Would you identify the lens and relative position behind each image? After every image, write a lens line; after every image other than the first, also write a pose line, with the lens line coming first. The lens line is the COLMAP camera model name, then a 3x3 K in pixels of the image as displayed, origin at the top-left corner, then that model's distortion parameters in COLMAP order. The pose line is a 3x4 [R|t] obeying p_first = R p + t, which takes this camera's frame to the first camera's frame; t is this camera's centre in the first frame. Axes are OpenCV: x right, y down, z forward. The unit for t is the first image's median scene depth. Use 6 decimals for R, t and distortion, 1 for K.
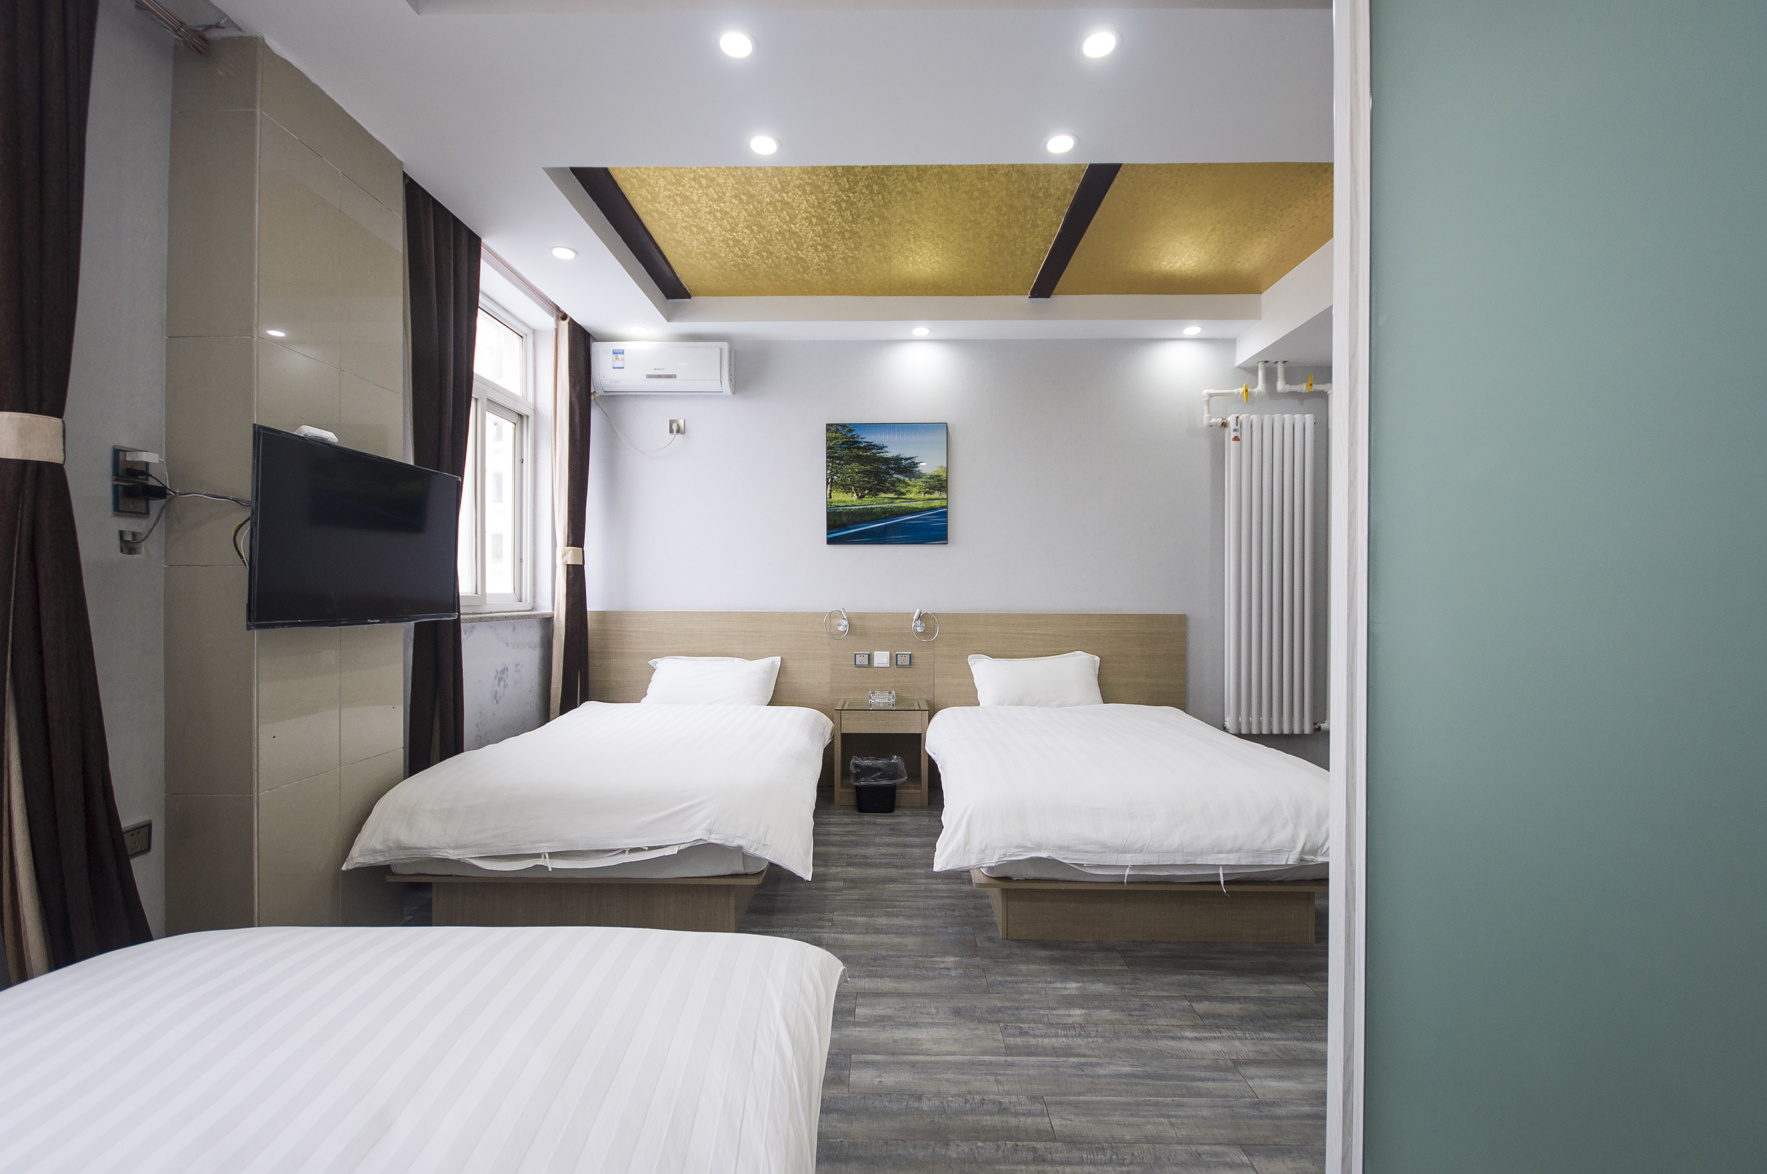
lens RADIAL K [[793.4, 0, 883.5], [0, 793.4, 587.0], [0, 0, 1]] dist [-0.039868, 0.063251]
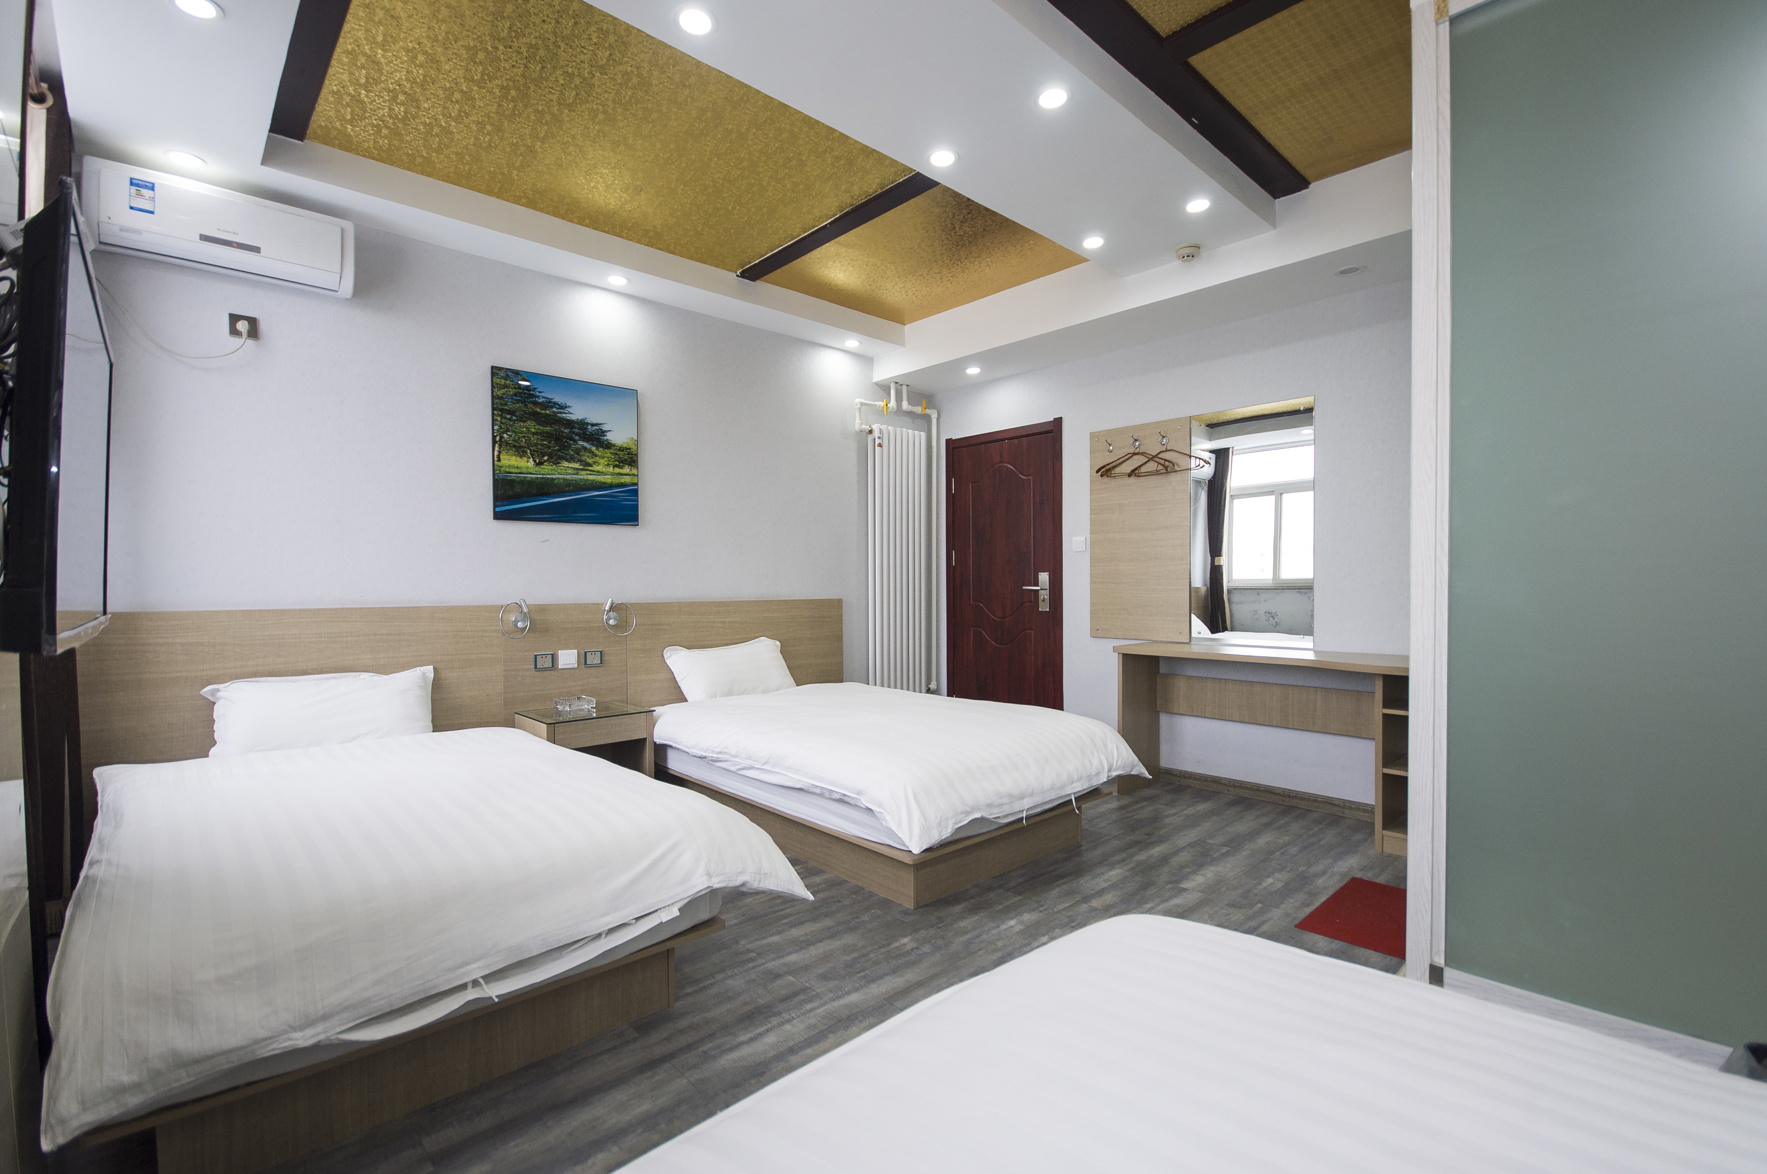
lens RADIAL K [[789.7, 0, 883.5], [0, 789.7, 587.0], [0, 0, 1]] dist [0.002122, -0.006039]
pose [[0.712219, -0.009551, 0.701892, -0.352257], [0.001801, 0.999929, 0.011780, 0.005090], [-0.701955, -0.007126, 0.712186, 0.168281]]
